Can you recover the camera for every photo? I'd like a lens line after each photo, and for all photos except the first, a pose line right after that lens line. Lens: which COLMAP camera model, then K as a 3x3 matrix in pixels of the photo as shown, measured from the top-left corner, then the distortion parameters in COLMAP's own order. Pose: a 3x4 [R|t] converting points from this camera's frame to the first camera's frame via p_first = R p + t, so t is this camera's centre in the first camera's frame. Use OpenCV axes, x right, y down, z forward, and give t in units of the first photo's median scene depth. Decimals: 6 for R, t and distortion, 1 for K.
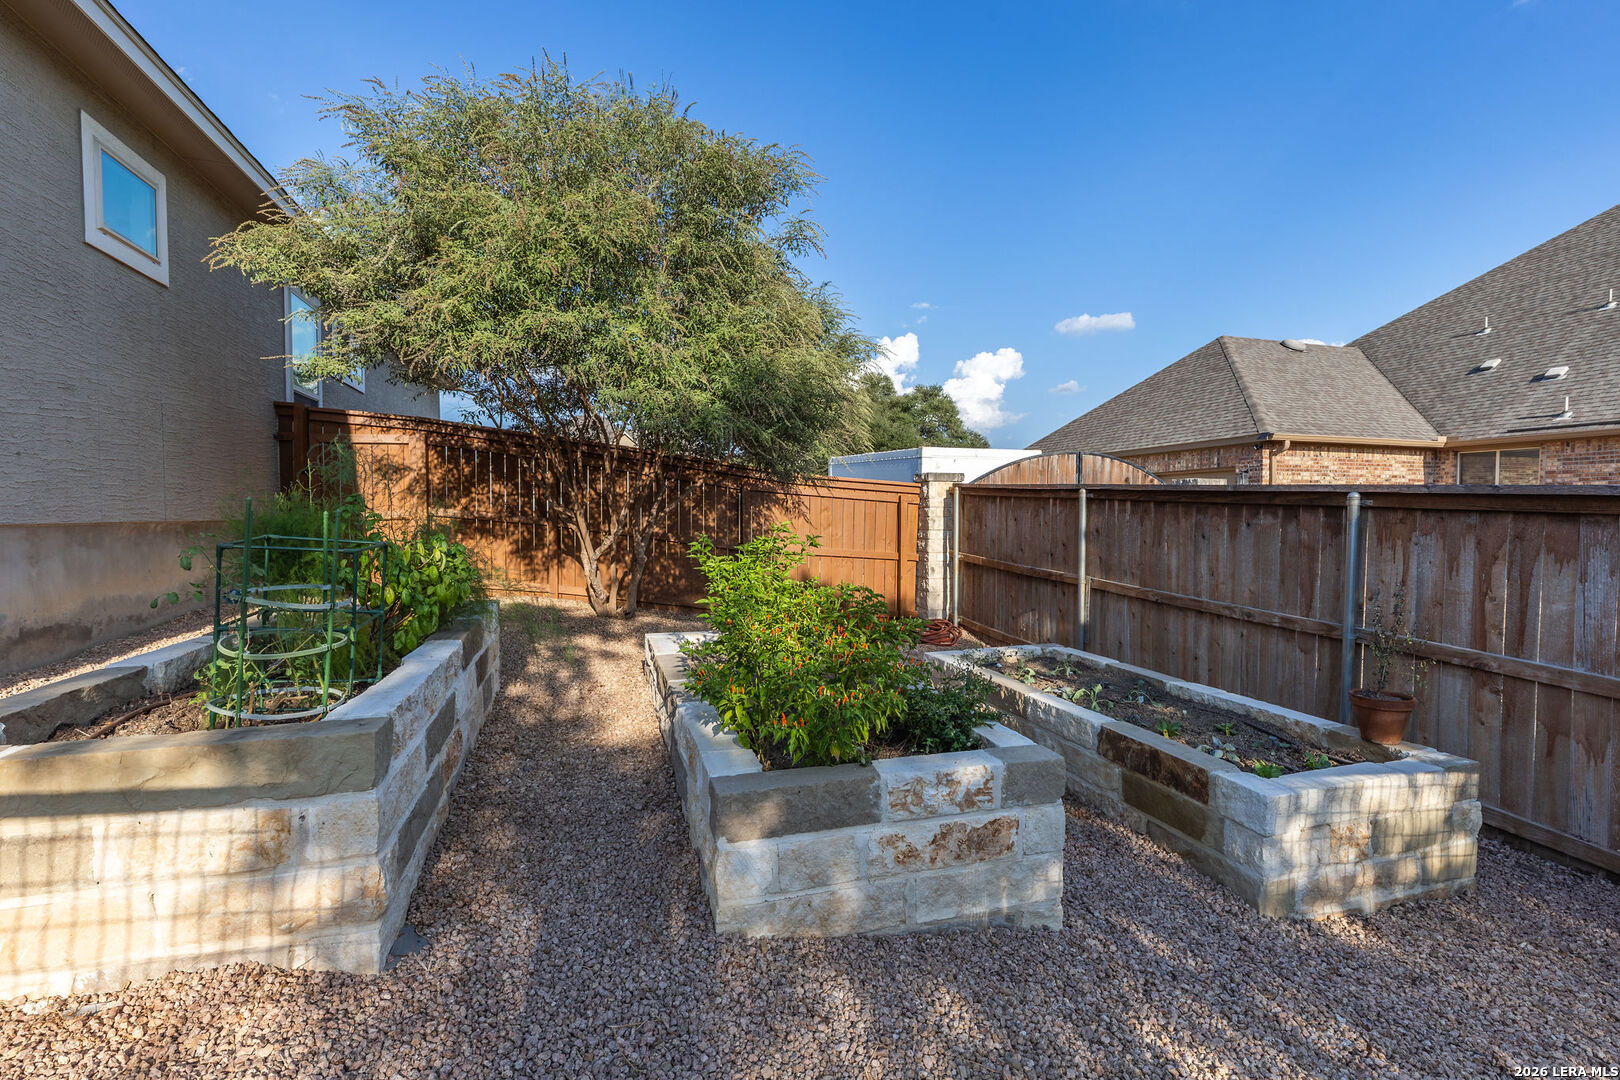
lens RADIAL K [[727.8, 0, 806.2], [0, 727.8, 539.8], [0, 0, 1]] dist [0.003360, 0.000428]
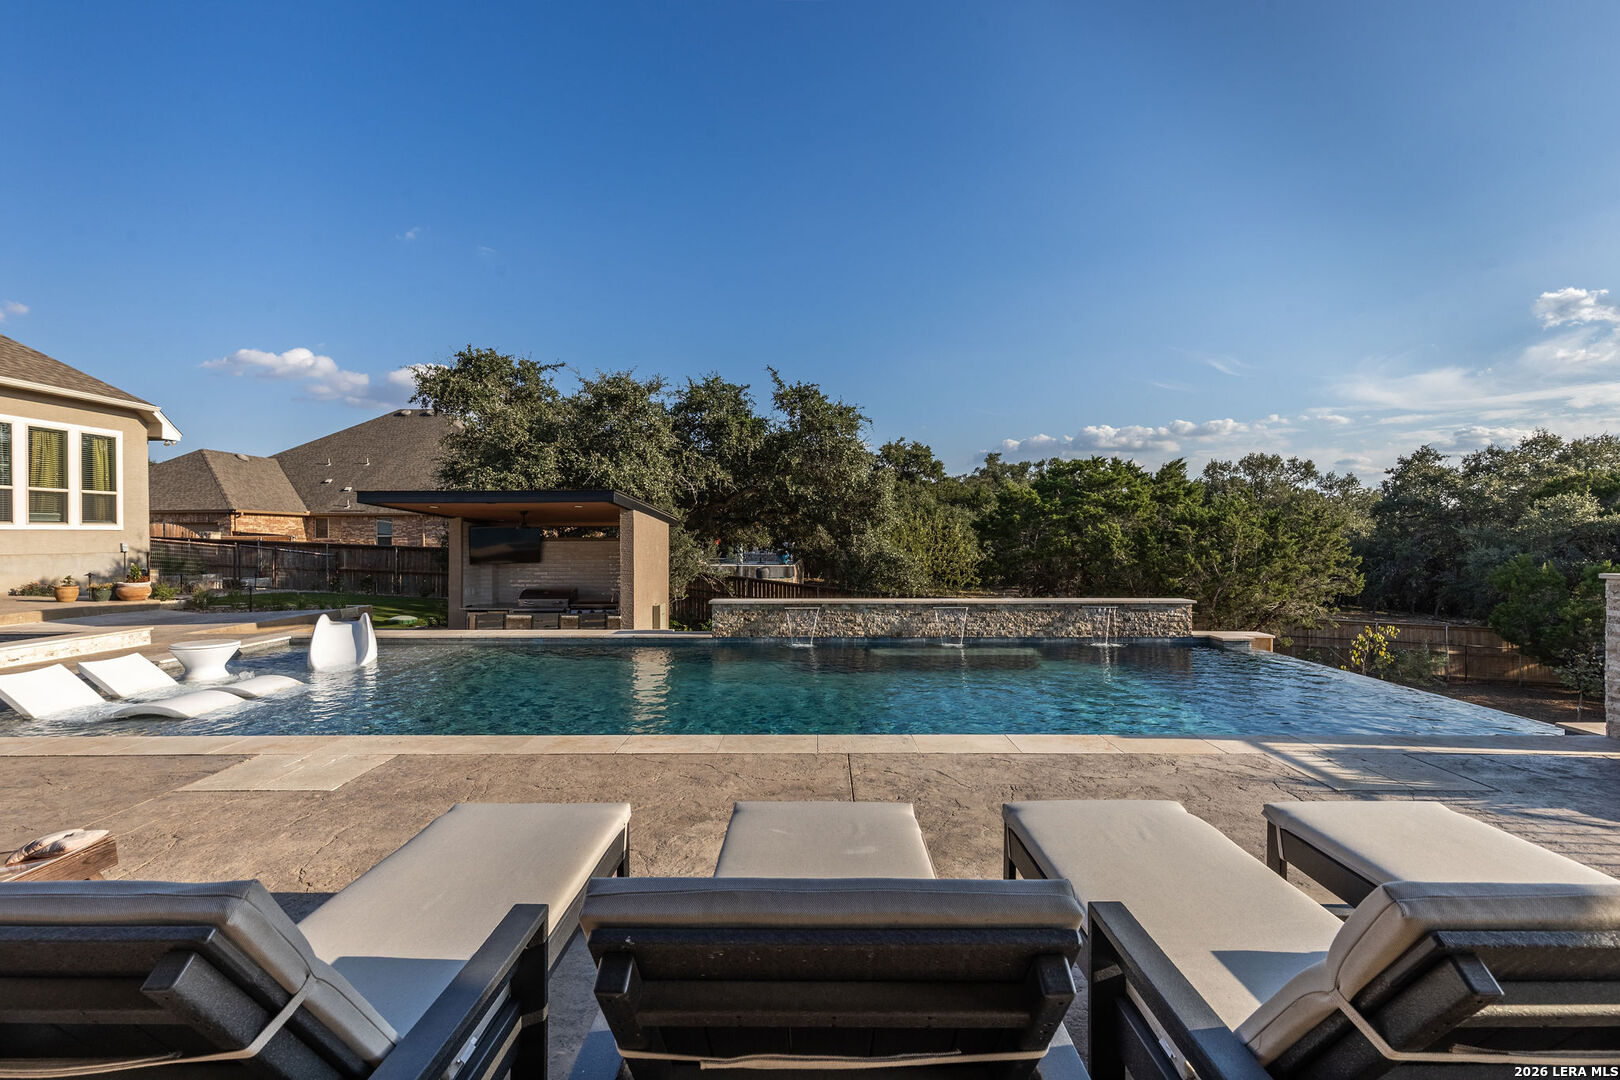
lens RADIAL K [[727.8, 0, 806.2], [0, 727.8, 539.8], [0, 0, 1]] dist [0.003360, 0.000428]
pose [[0.317480, -0.007165, 0.948238, -0.869363], [0.041526, 0.999117, -0.006354, 0.036986], [-0.947355, 0.041394, 0.317497, -1.282372]]
